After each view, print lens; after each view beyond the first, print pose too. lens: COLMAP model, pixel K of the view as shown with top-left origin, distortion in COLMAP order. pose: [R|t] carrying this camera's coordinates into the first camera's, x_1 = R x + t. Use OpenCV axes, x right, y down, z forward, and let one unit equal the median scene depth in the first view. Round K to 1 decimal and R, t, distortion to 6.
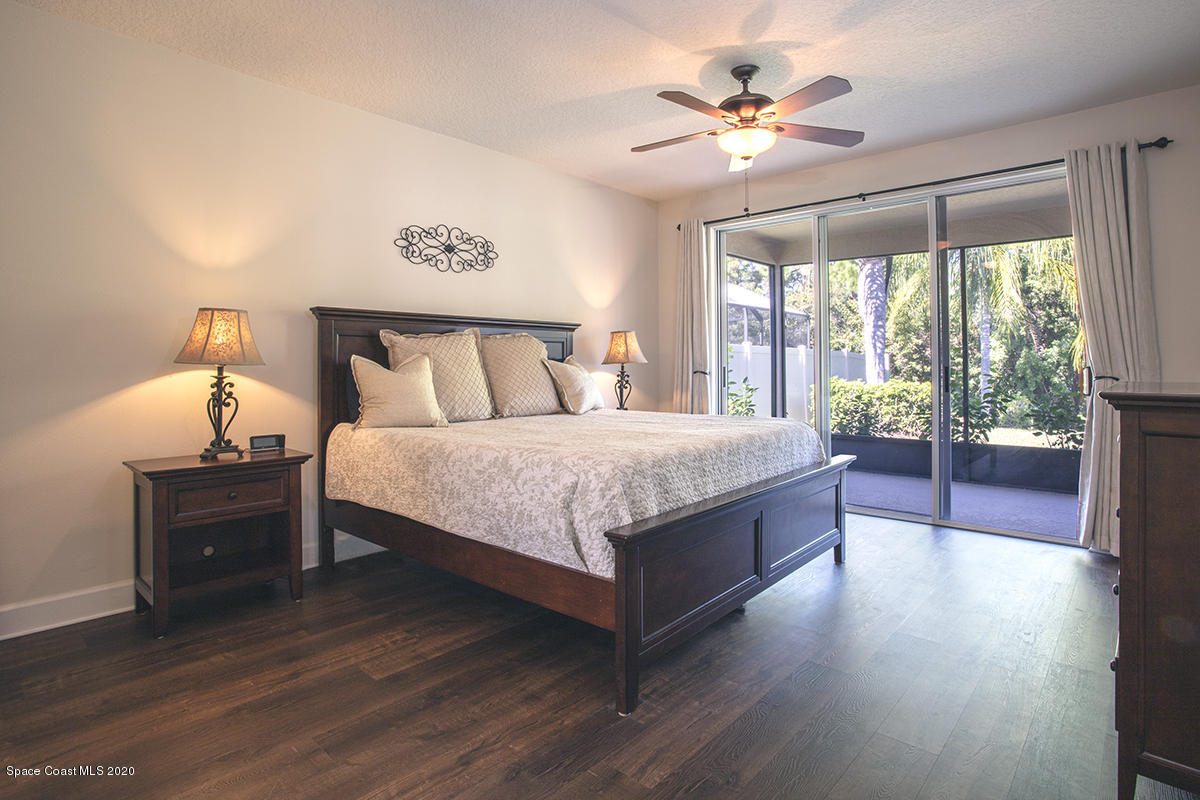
lens RADIAL K [[607.8, 0, 616.2], [0, 607.8, 374.0], [0, 0, 1]] dist [-0.066596, 0.027705]
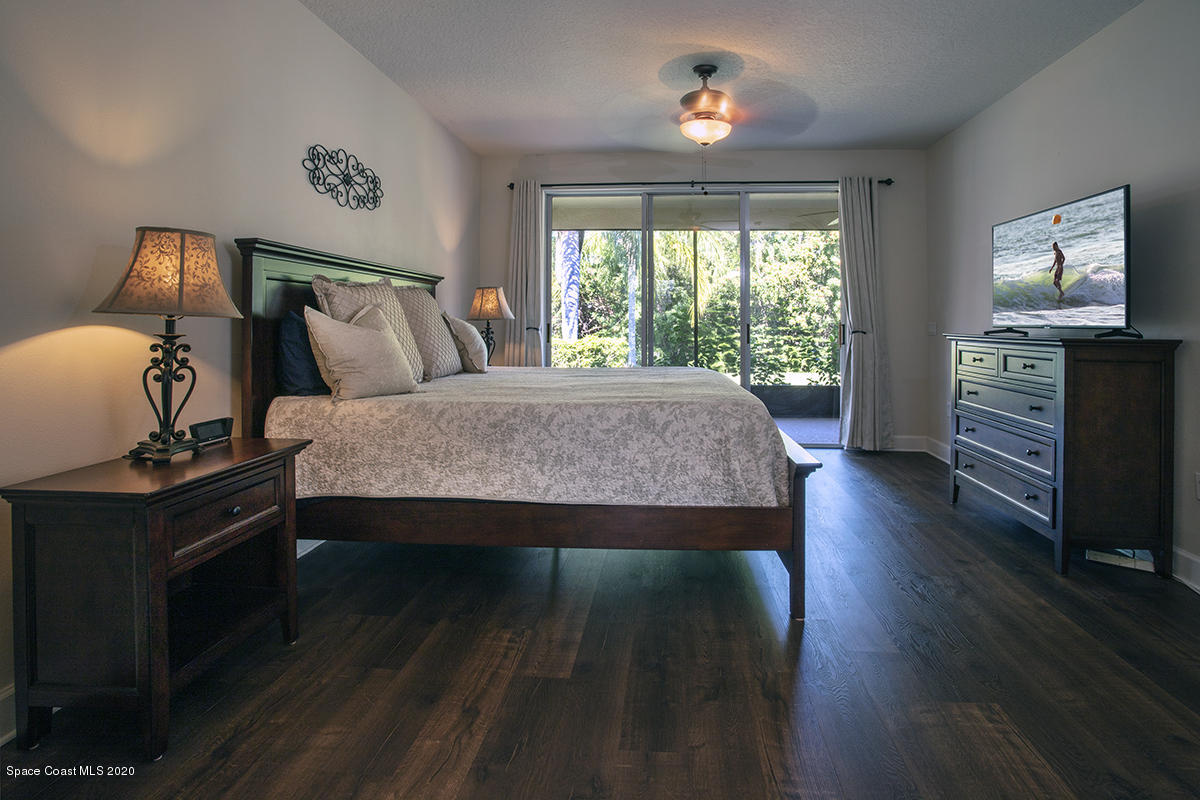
lens RADIAL K [[591.5, 0, 603.9], [0, 591.5, 333.9], [0, 0, 1]] dist [-0.060454, 0.026214]
pose [[0.809167, -0.008299, 0.587521, -0.746965], [0.007044, 0.999965, 0.004423, 0.003887], [-0.587537, 0.000559, 0.809197, 0.239109]]
